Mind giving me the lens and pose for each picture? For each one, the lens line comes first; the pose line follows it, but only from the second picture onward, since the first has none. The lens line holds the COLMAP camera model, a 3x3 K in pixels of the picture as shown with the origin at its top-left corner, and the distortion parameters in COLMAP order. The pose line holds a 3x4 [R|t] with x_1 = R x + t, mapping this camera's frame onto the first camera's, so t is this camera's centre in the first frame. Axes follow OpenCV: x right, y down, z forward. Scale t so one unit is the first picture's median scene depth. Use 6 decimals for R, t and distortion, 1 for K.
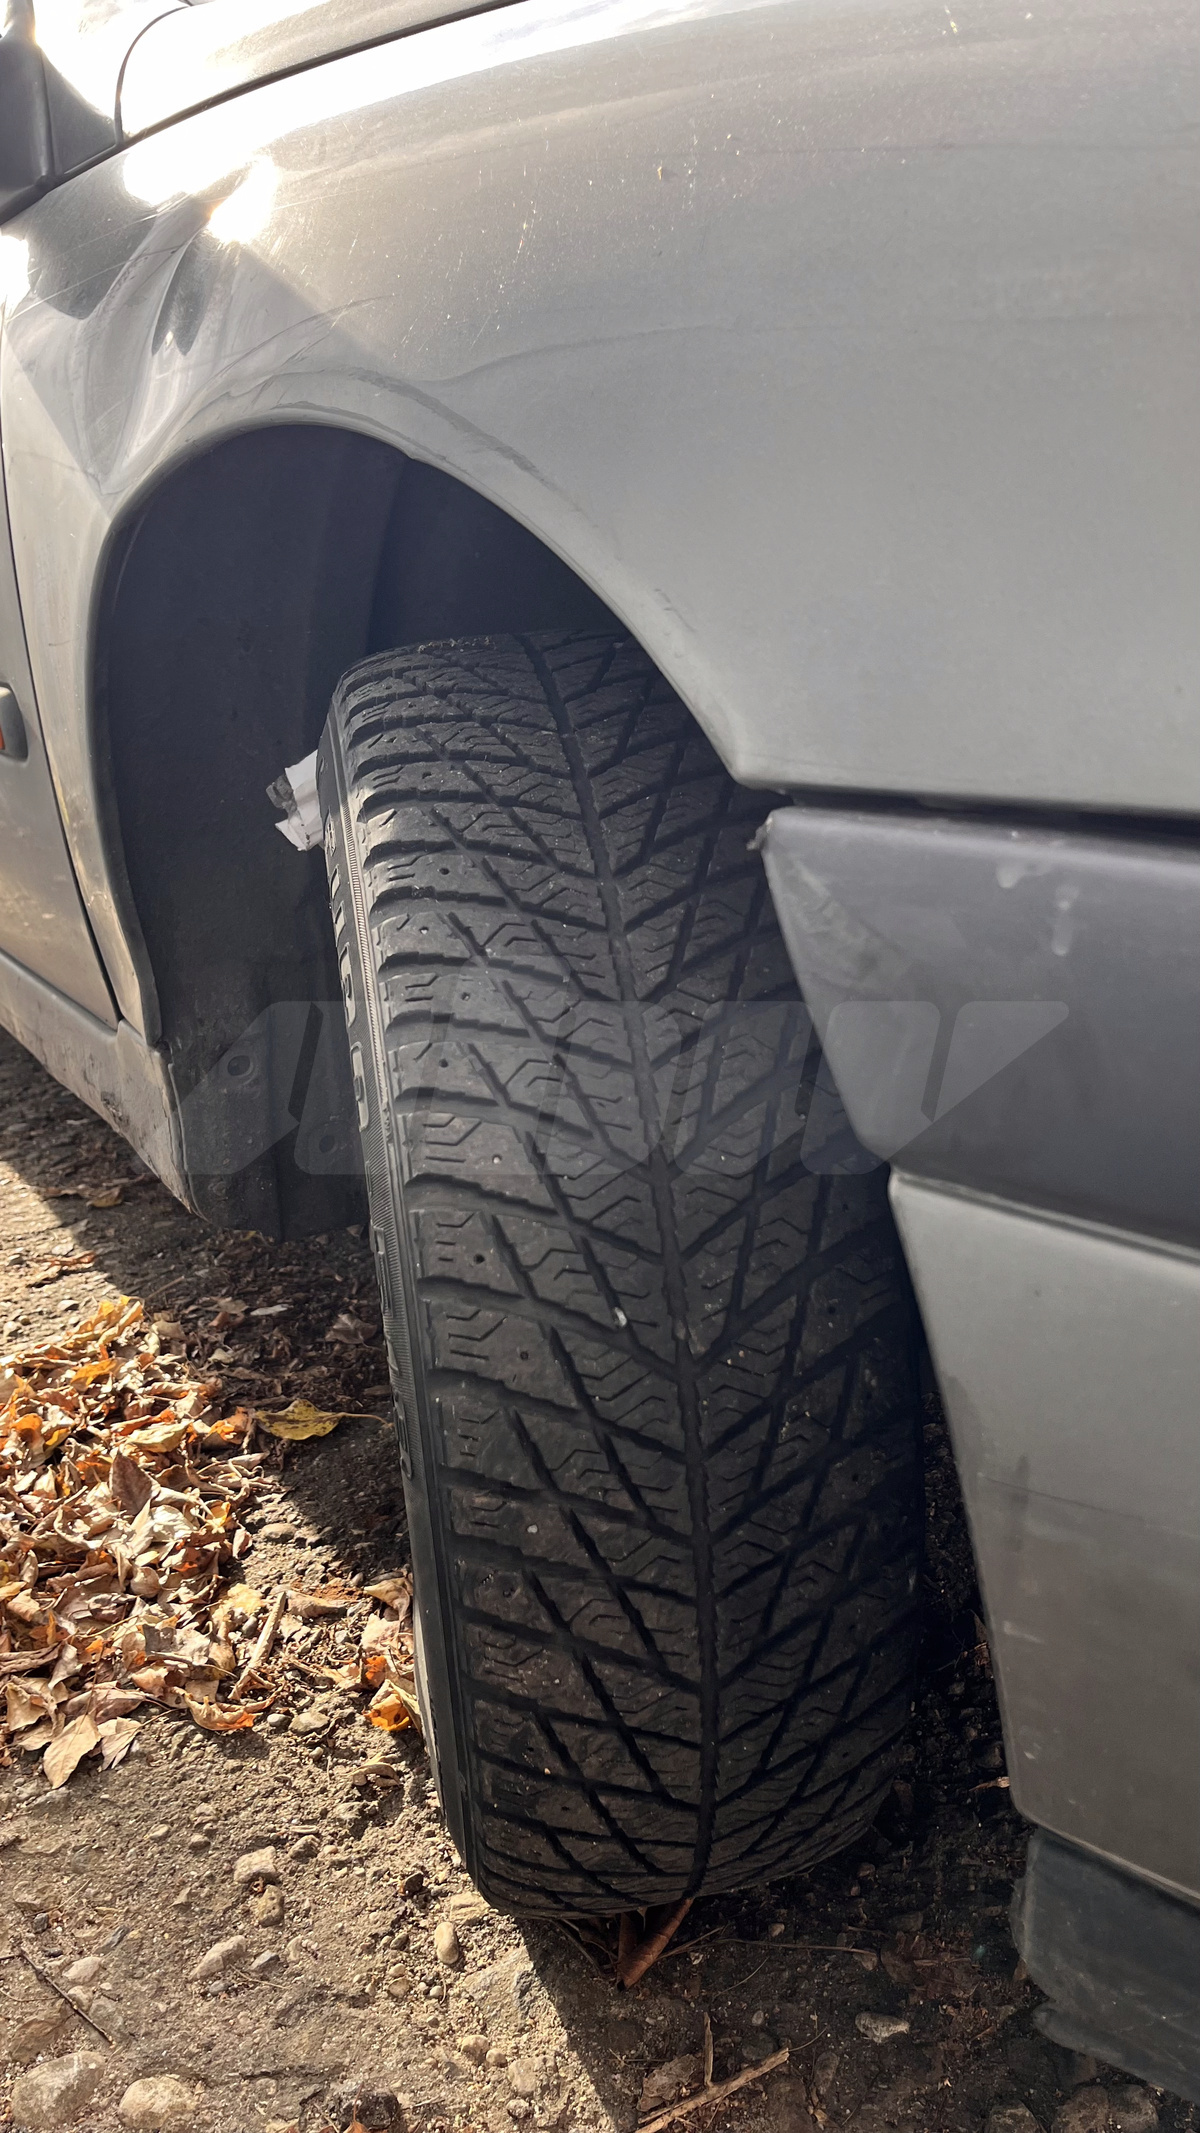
lens RADIAL K [[1642.5, 0, 593.9], [0, 1642.5, 1068.5], [0, 0, 1]] dist [0.062086, -0.087158]
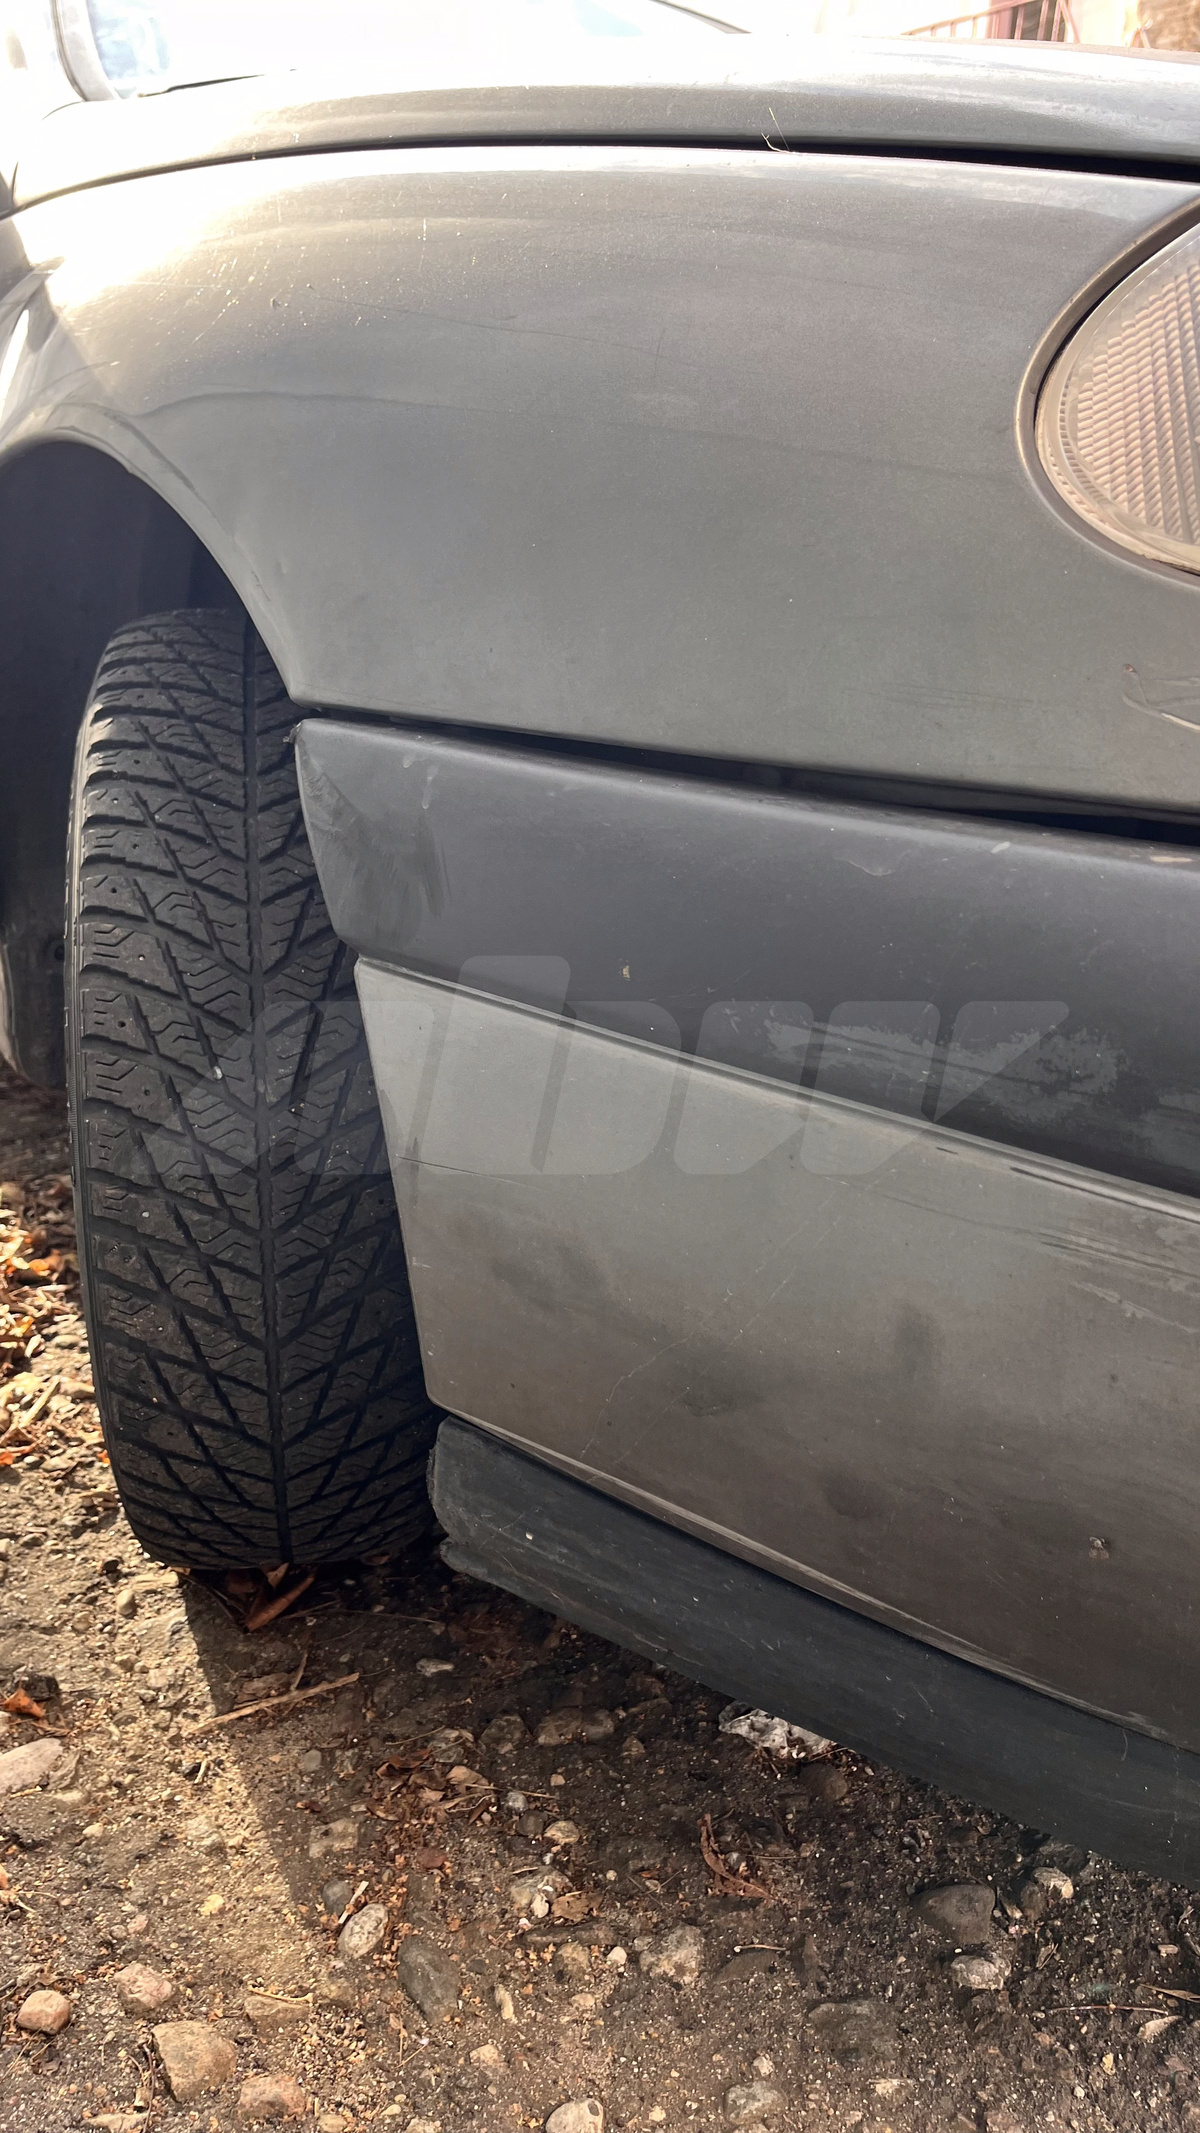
lens RADIAL K [[1680.7, 0, 600.0], [0, 1680.7, 1066.5], [0, 0, 1]] dist [0.059499, -0.118807]
pose [[0.996957, 0.077385, 0.009375, 0.309946], [-0.077164, 0.996776, -0.022001, 0.140700], [-0.011048, 0.021211, 0.999714, -0.444490]]
